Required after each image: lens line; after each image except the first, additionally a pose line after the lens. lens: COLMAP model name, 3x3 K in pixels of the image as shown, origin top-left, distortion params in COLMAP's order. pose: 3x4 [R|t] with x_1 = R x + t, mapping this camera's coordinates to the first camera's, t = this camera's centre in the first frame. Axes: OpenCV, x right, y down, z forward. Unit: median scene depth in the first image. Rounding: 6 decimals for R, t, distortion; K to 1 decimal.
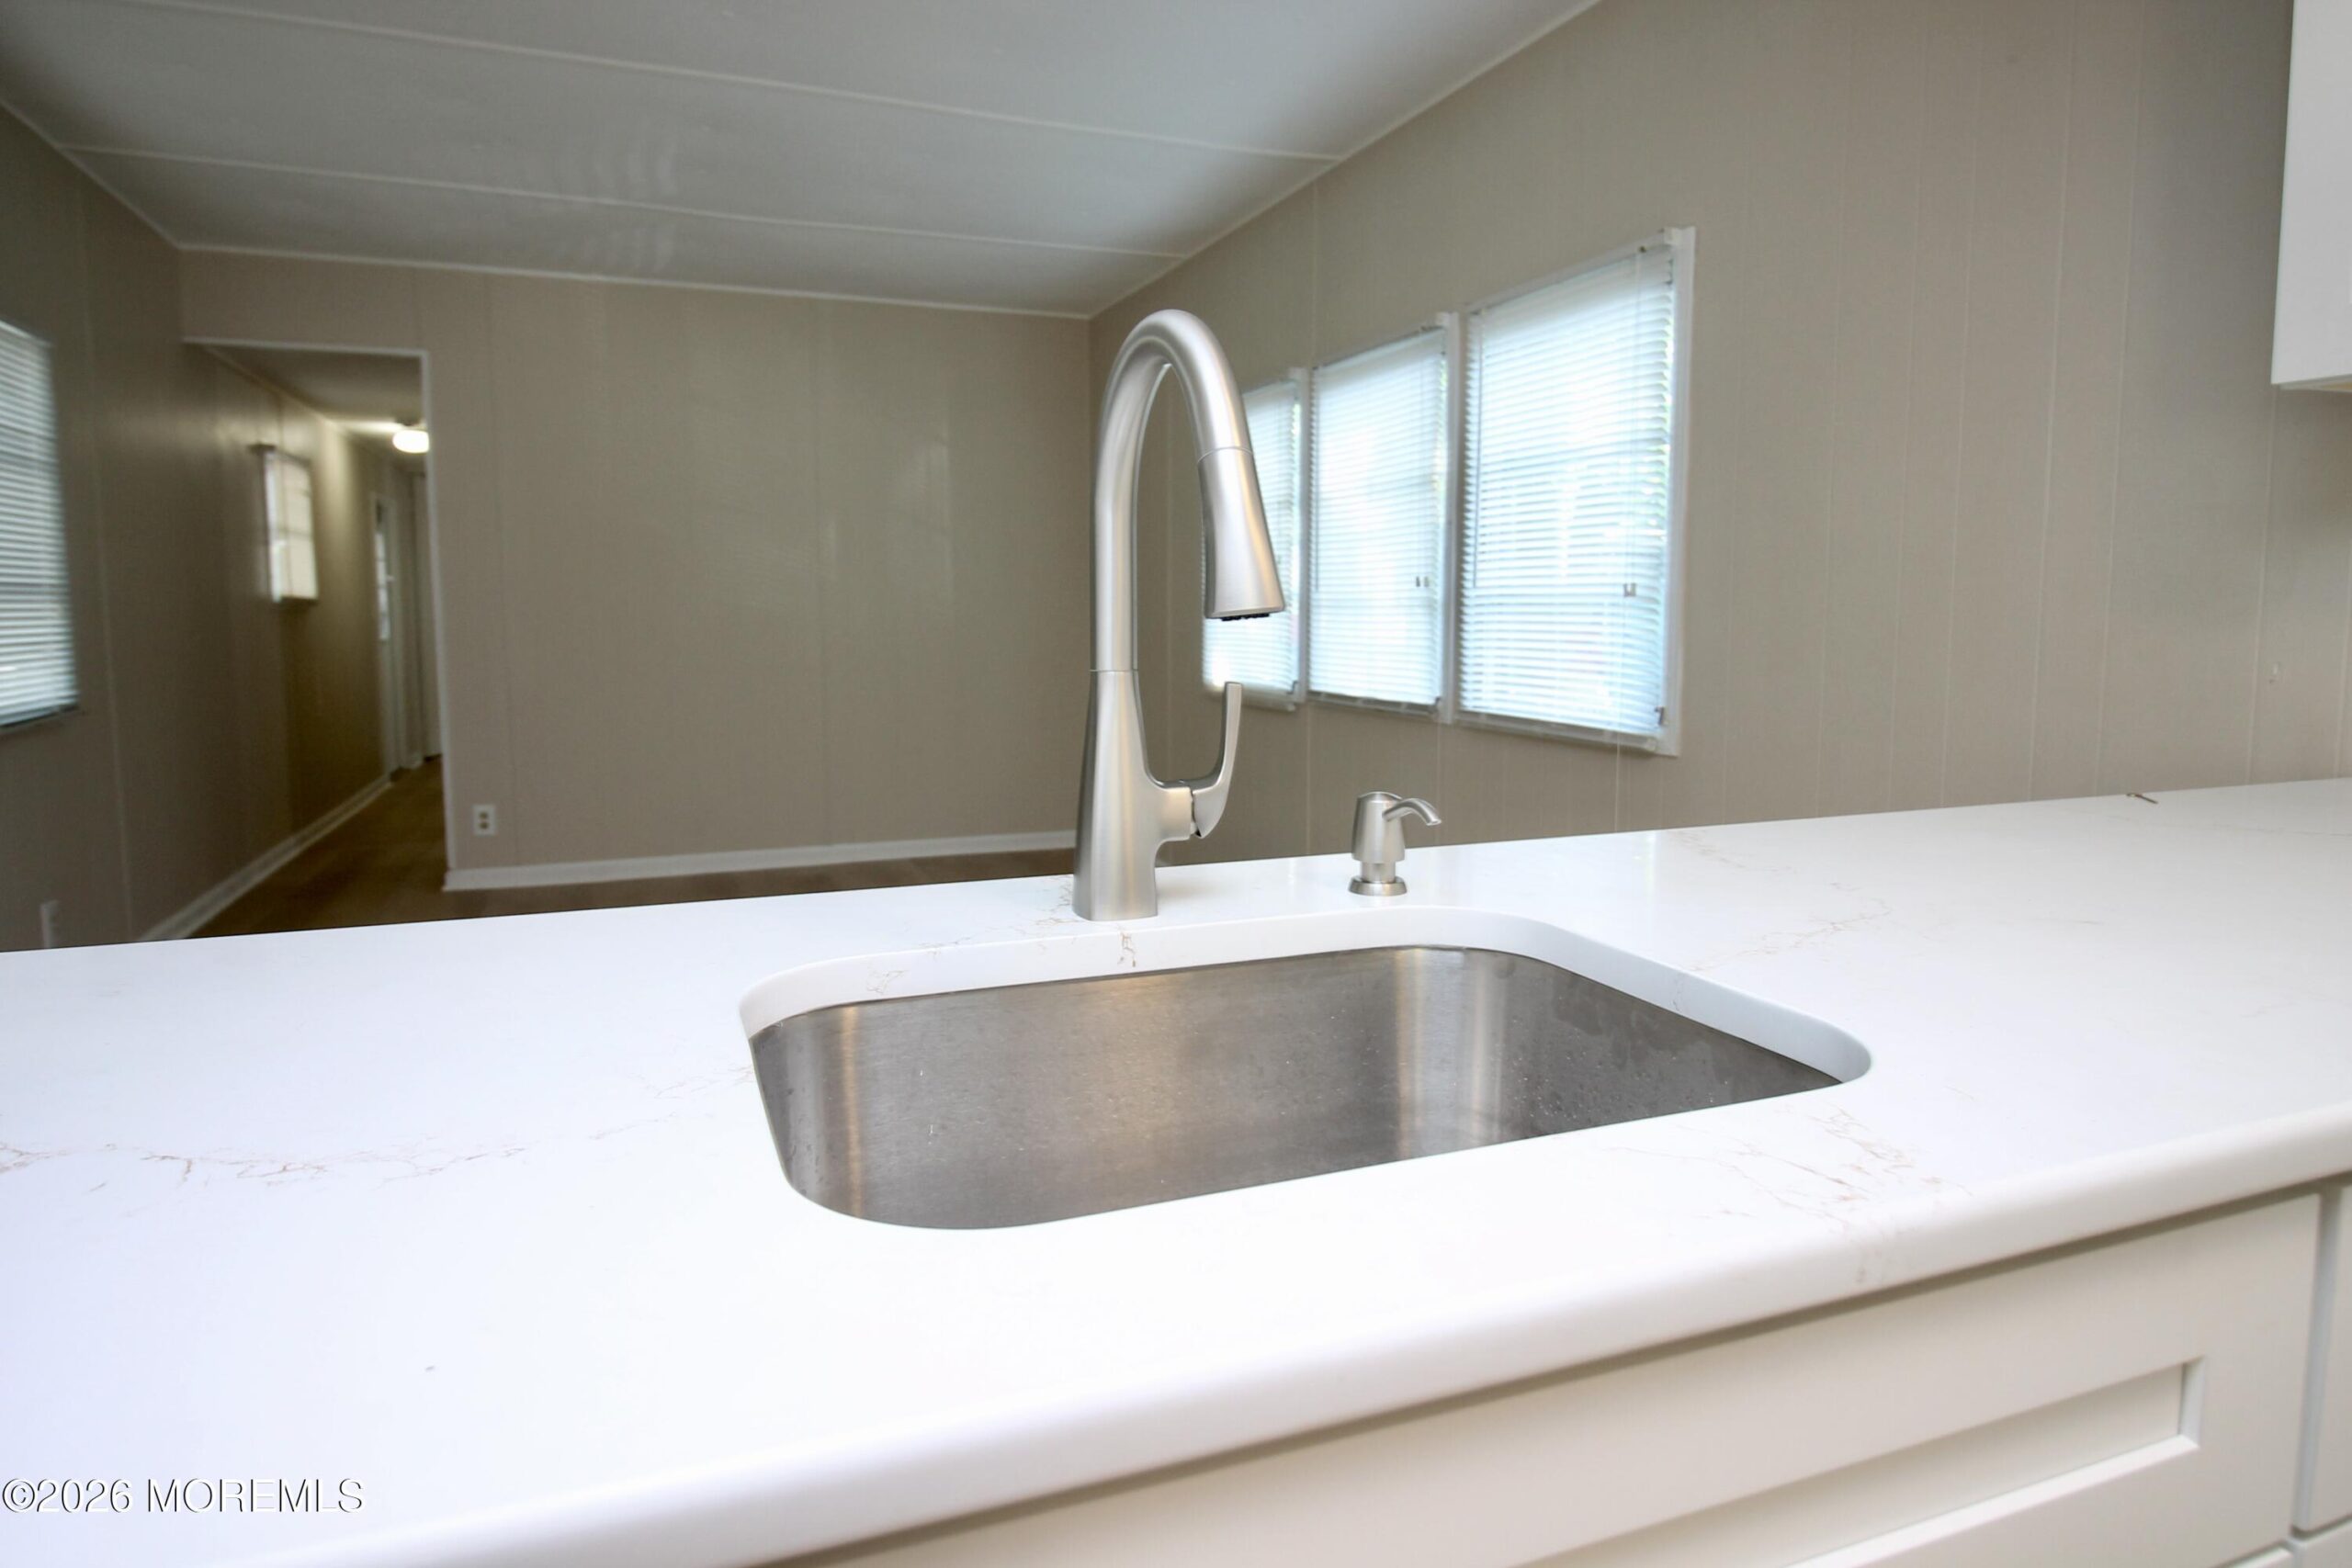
lens RADIAL K [[1379.6, 0, 1185.0], [0, 1379.6, 747.2], [0, 0, 1]] dist [0.000516, -0.004825]
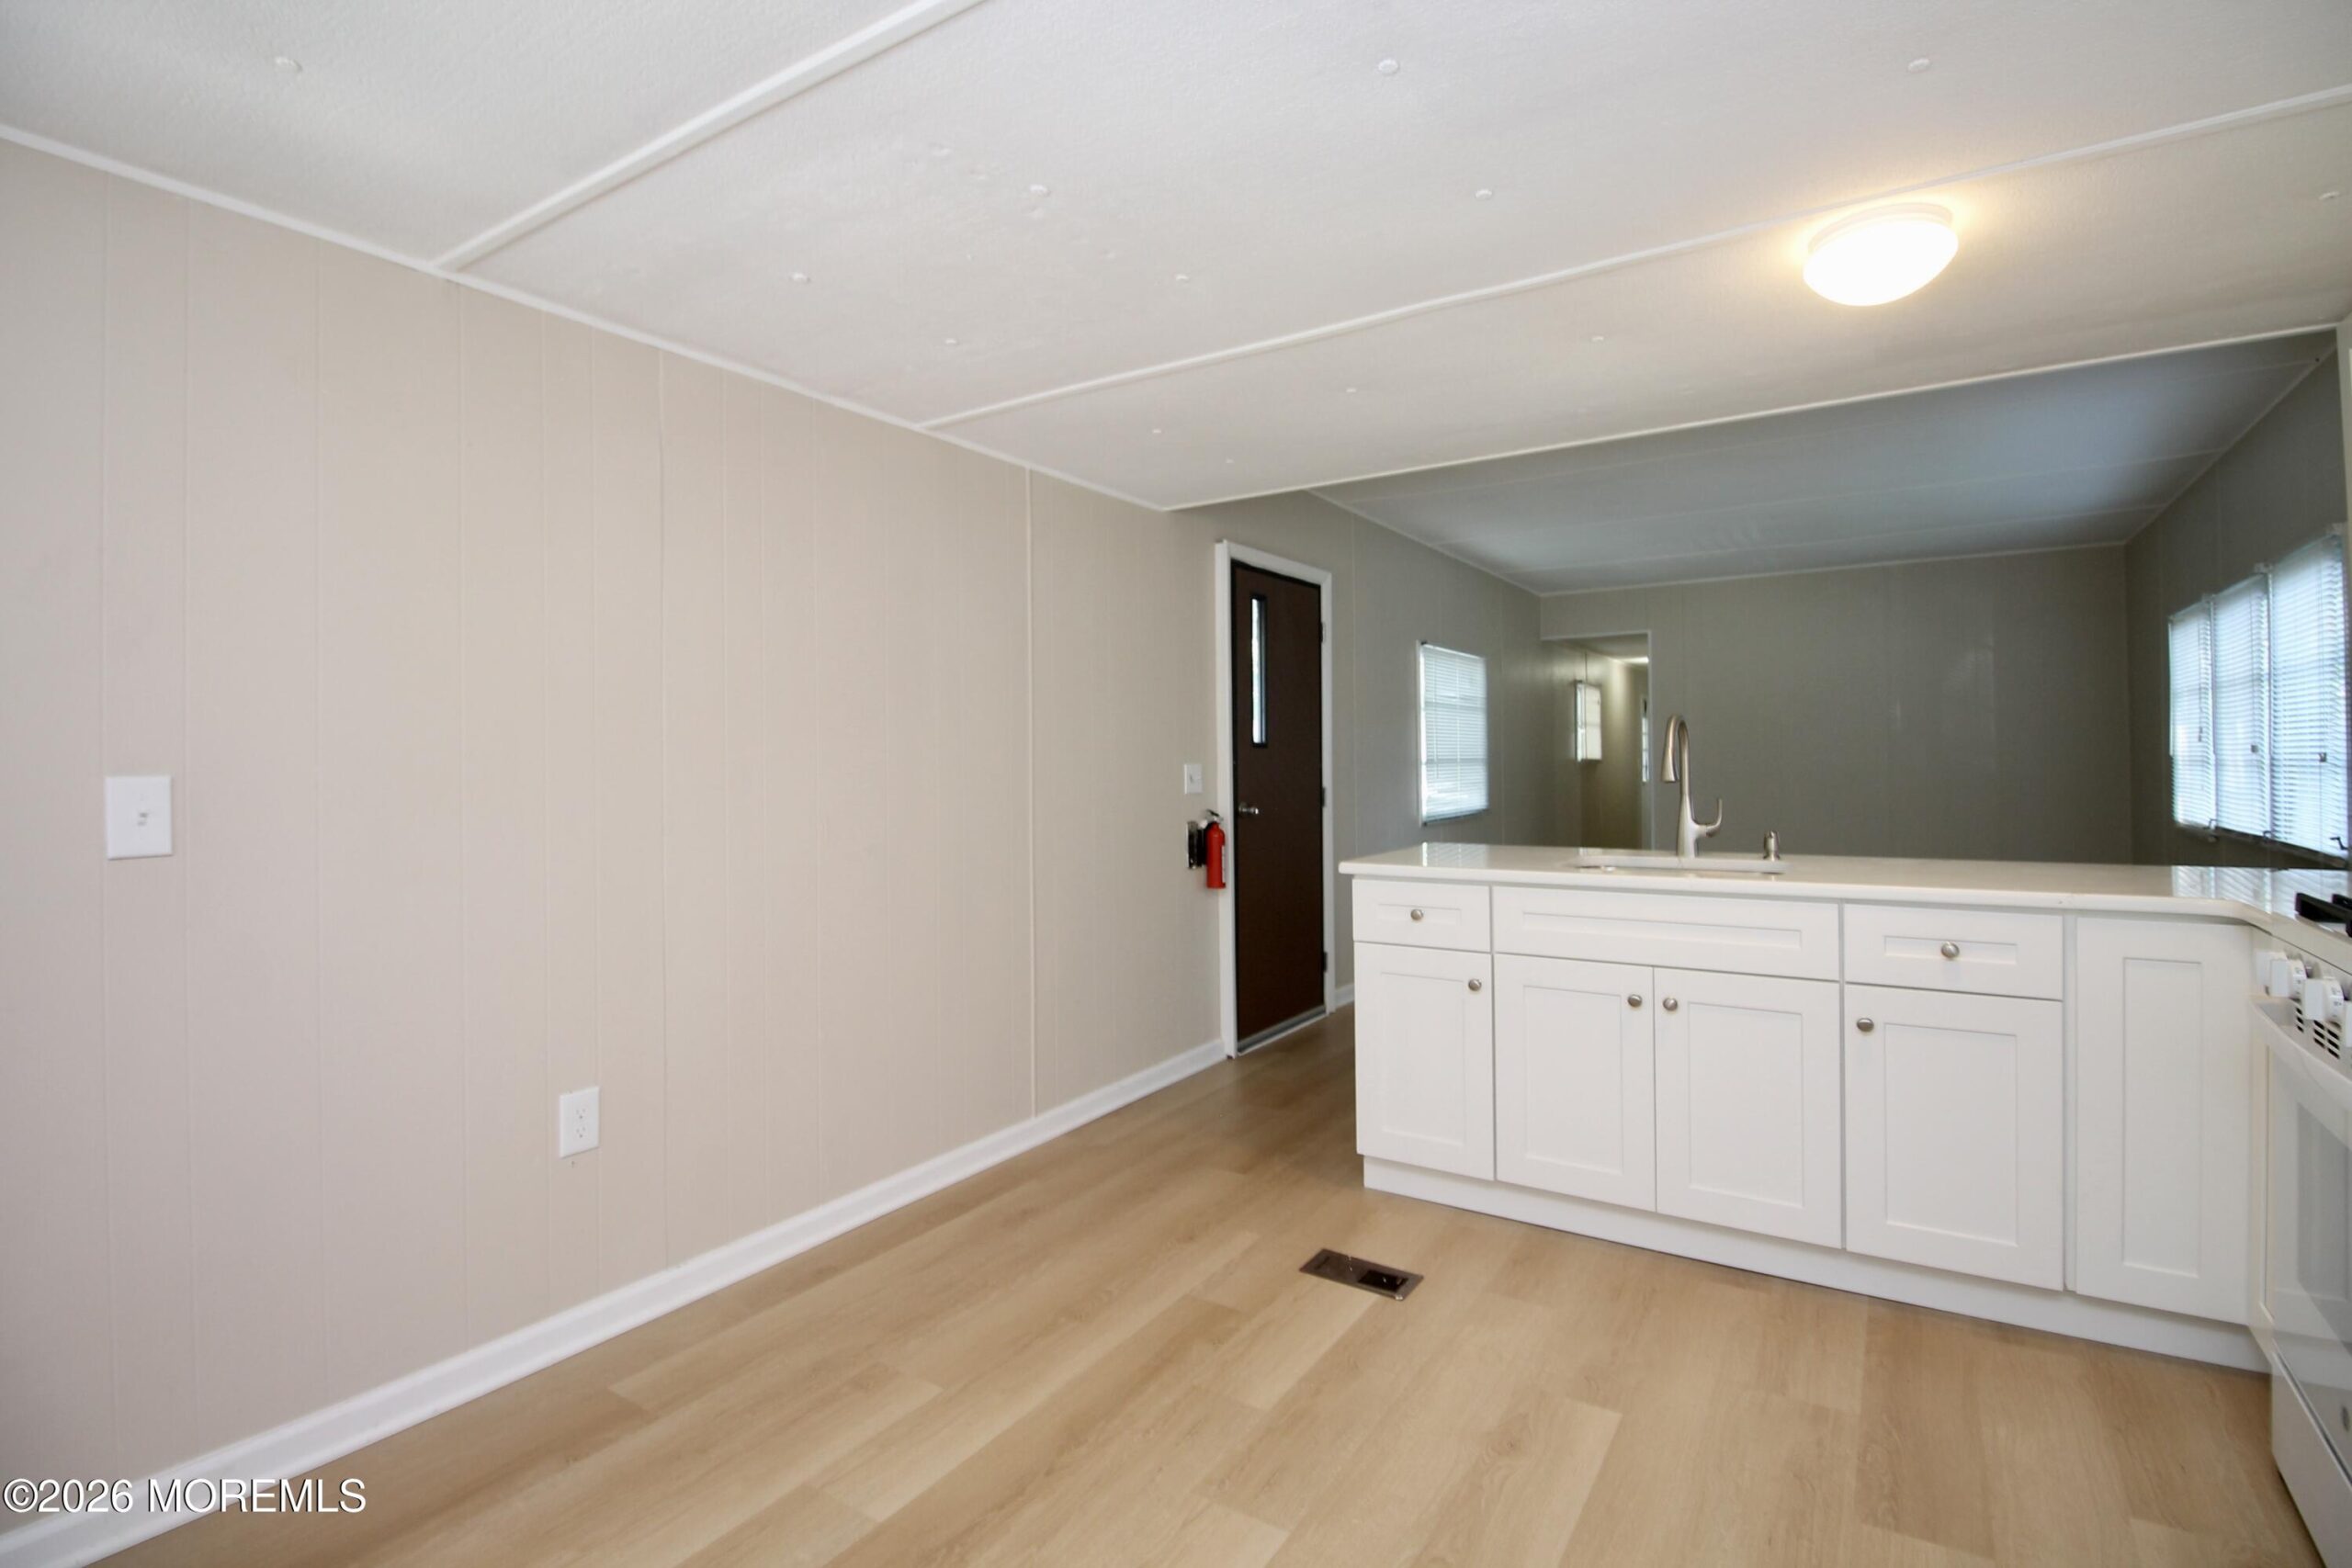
lens RADIAL K [[1099.0, 0, 1187.9], [0, 1099.0, 758.3], [0, 0, 1]] dist [-0.004110, -0.011073]
pose [[0.578622, -0.008371, -0.815553, 0.394737], [-0.071824, 0.995539, -0.061177, 0.031698], [0.812427, 0.093975, 0.575440, -0.463681]]
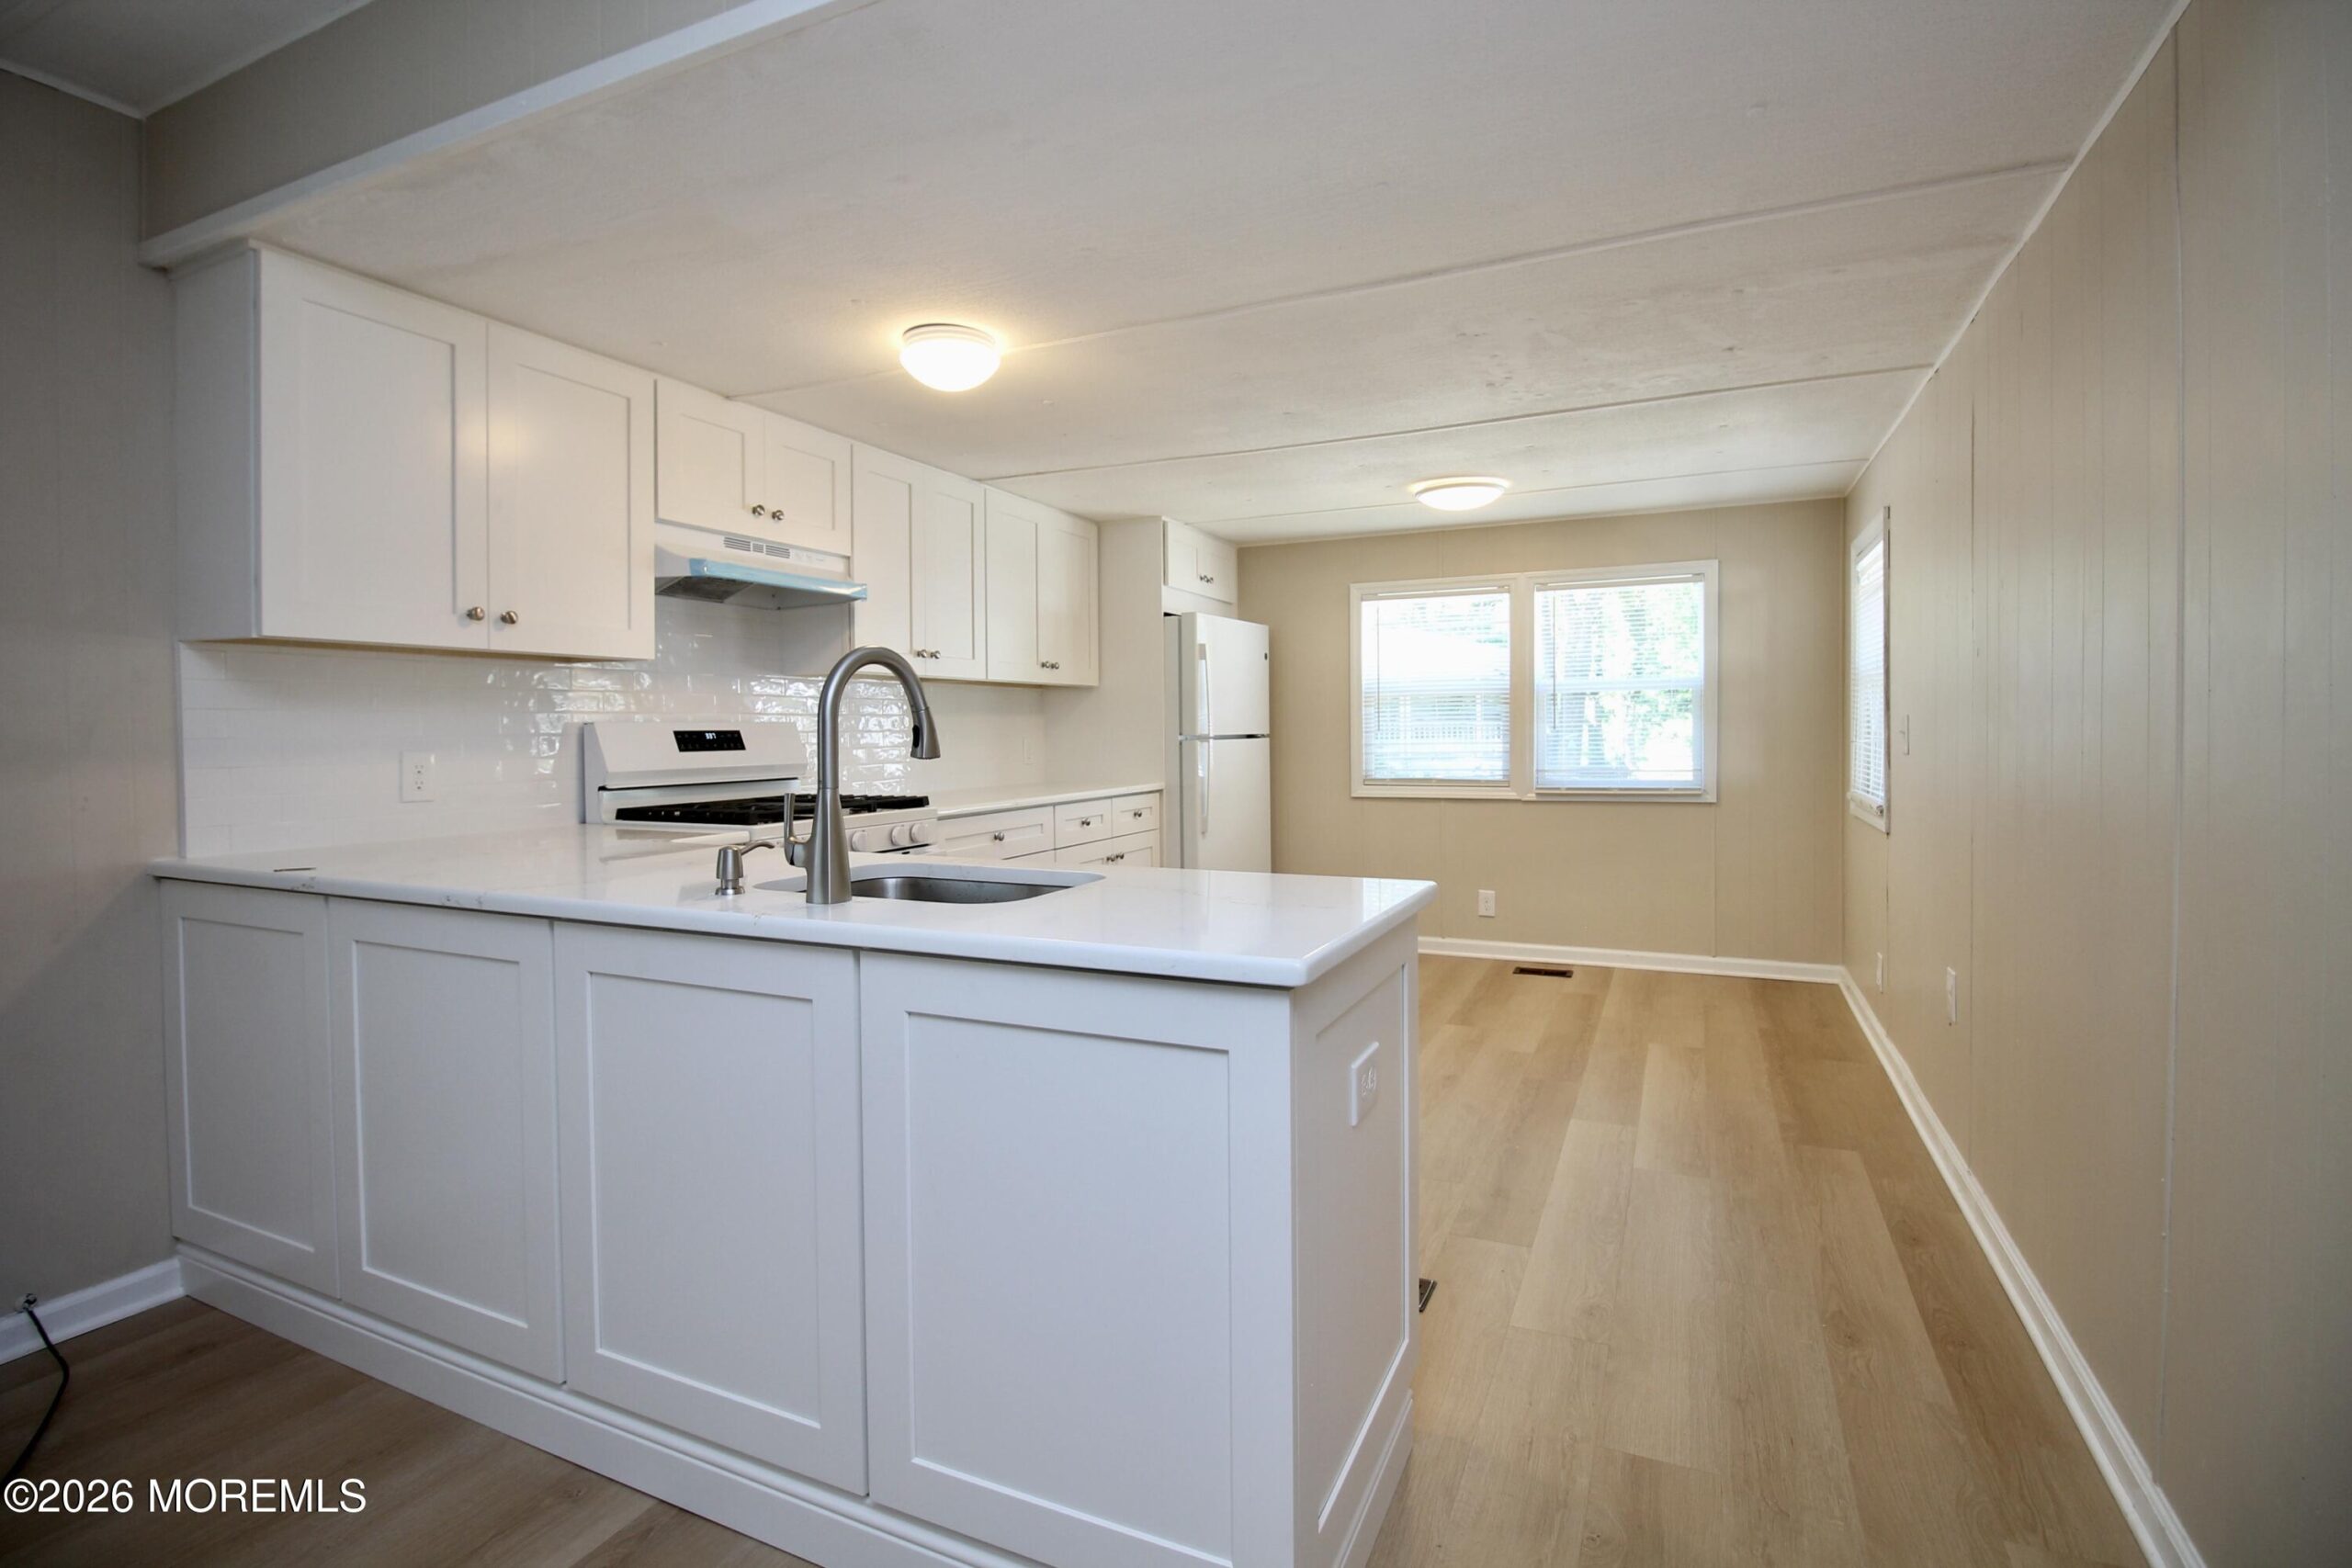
lens RADIAL K [[1099.0, 0, 1186.8], [0, 1099.0, 744.7], [0, 0, 1]] dist [-0.004110, -0.011073]
pose [[-0.692918, -0.006271, 0.720989, -0.388570], [0.083284, 0.992573, 0.088676, -0.053692], [-0.716190, 0.121492, -0.687249, 0.411126]]
